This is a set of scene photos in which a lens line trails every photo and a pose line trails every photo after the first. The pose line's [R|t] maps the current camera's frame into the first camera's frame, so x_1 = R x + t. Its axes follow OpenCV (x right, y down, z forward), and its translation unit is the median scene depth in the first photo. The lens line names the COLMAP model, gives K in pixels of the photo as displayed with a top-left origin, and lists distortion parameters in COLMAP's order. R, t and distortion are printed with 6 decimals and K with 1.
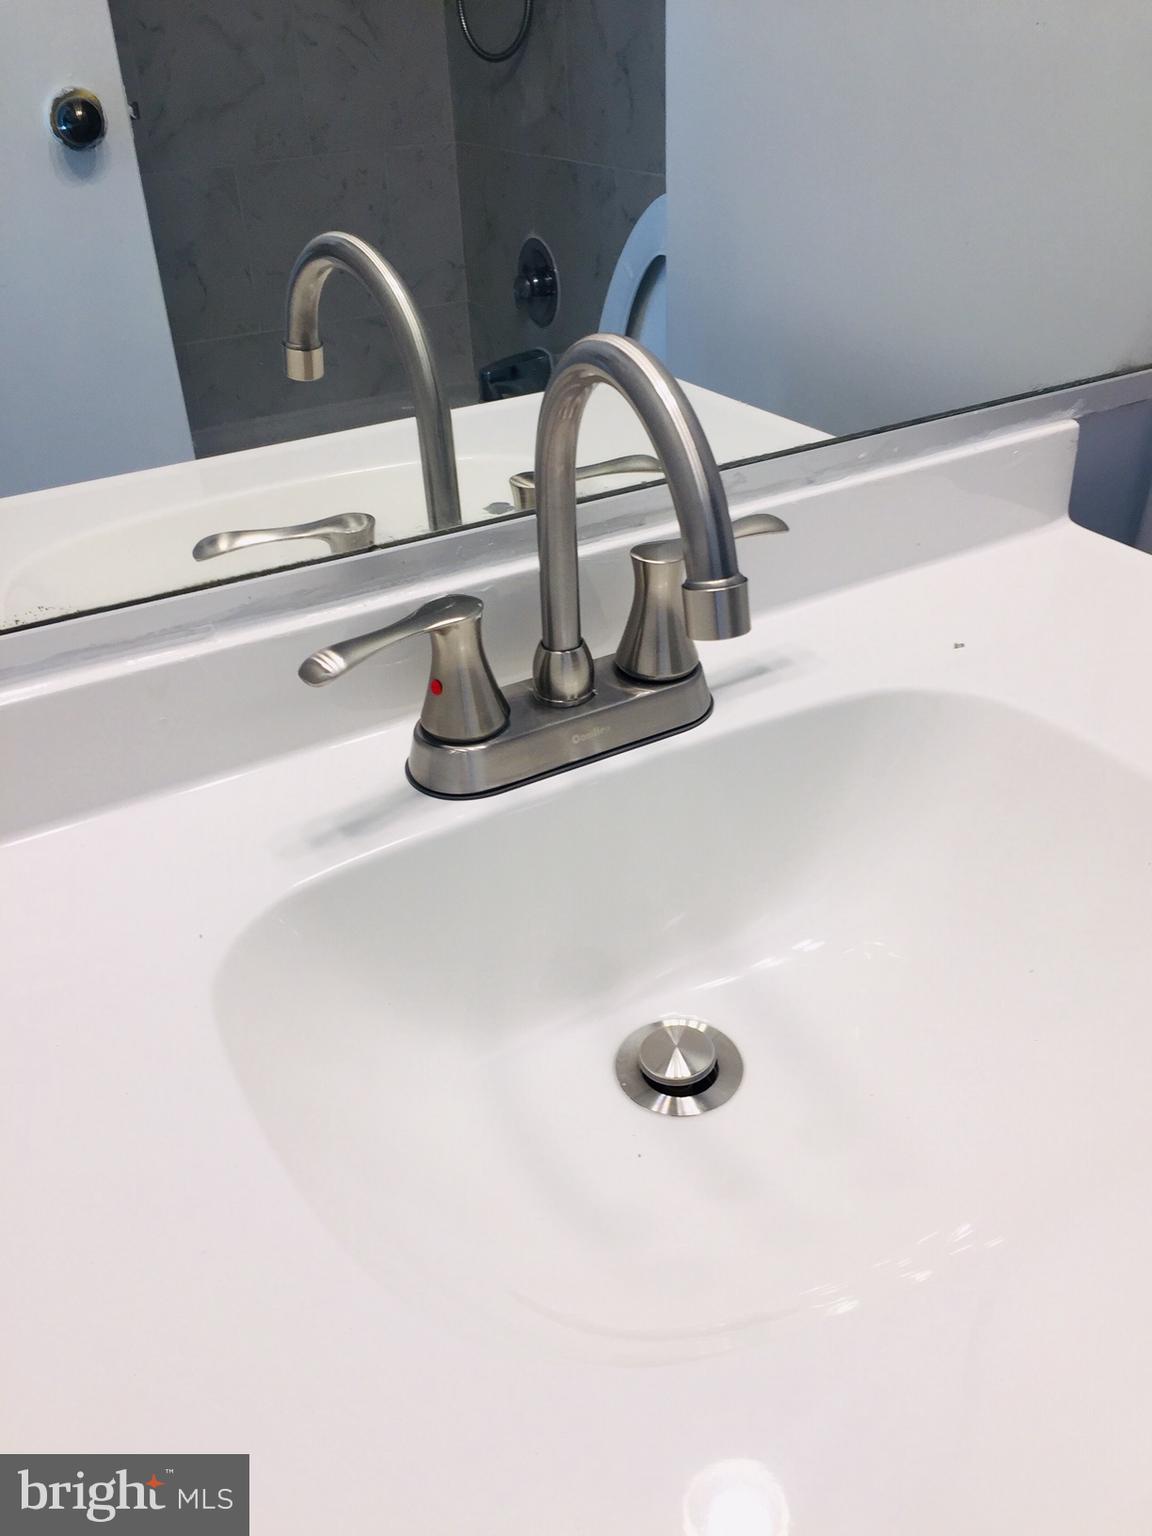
lens RADIAL K [[1315.8, 0, 583.1], [0, 1315.8, 777.4], [0, 0, 1]] dist [0.070631, -0.113435]
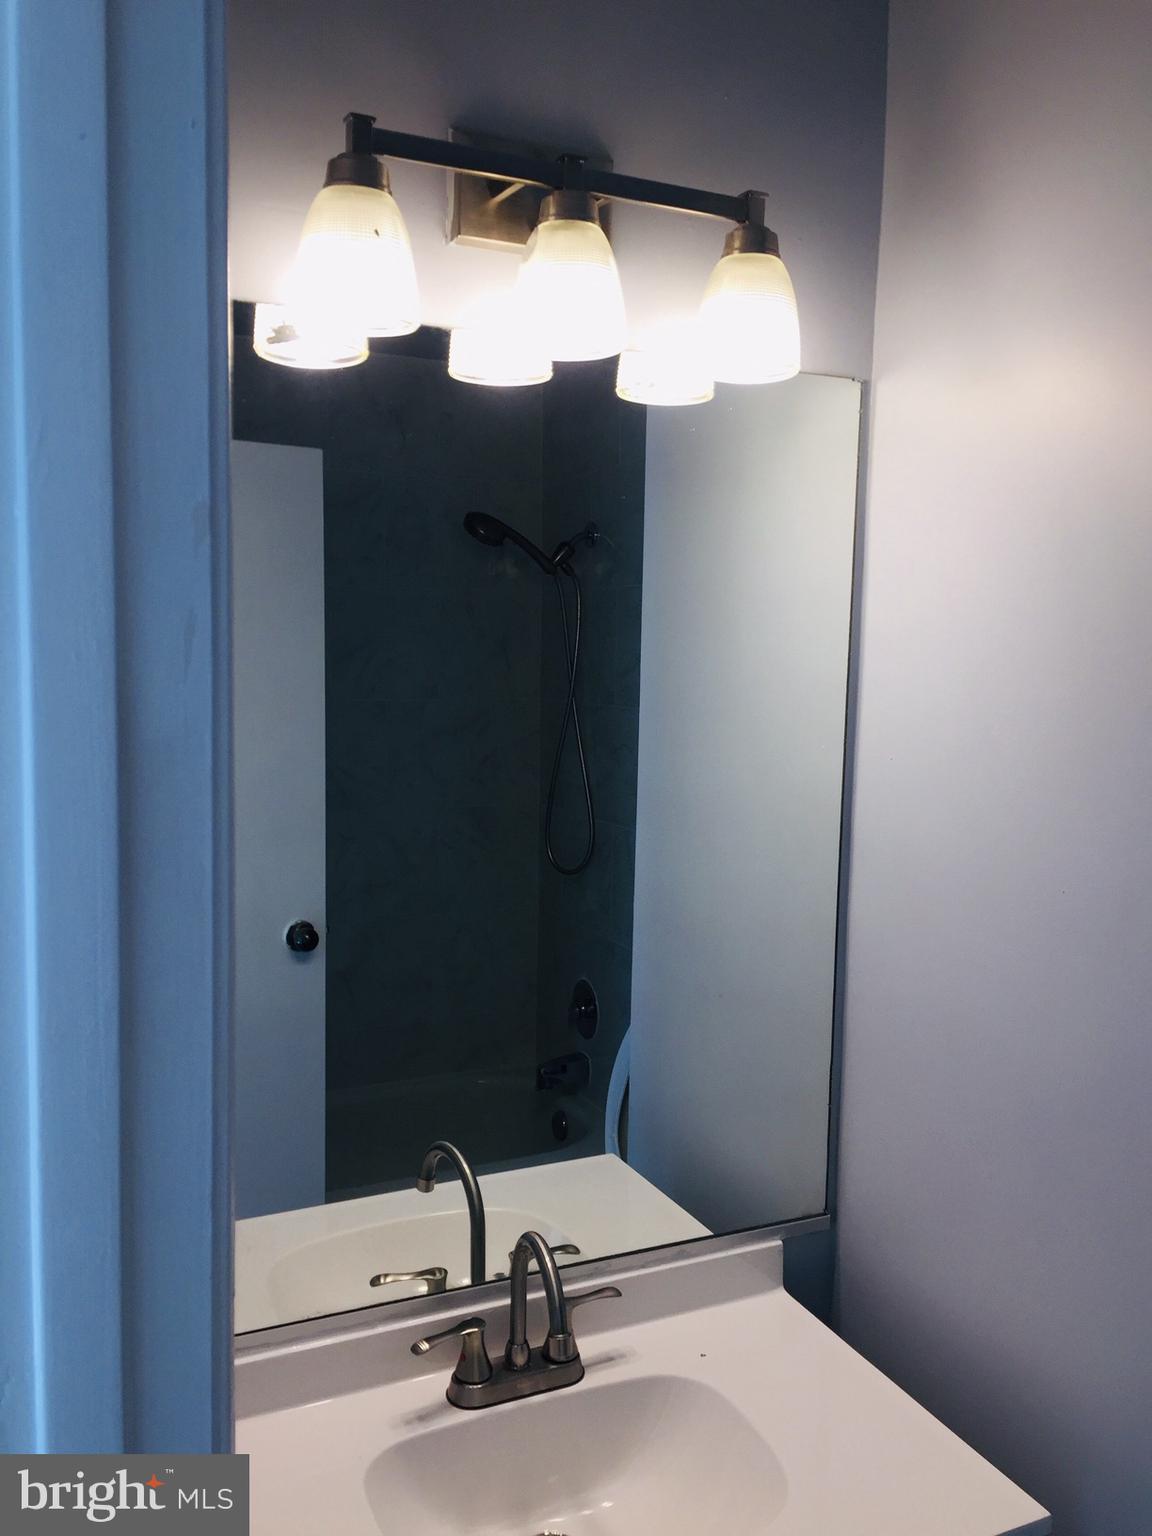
lens RADIAL K [[1315.8, 0, 583.1], [0, 1315.8, 777.4], [0, 0, 1]] dist [0.070631, -0.113435]
pose [[0.995323, 0.066075, -0.070469, 0.197499], [-0.089808, 0.901650, -0.423038, -0.015153], [0.035586, 0.427389, 0.903367, -1.558052]]
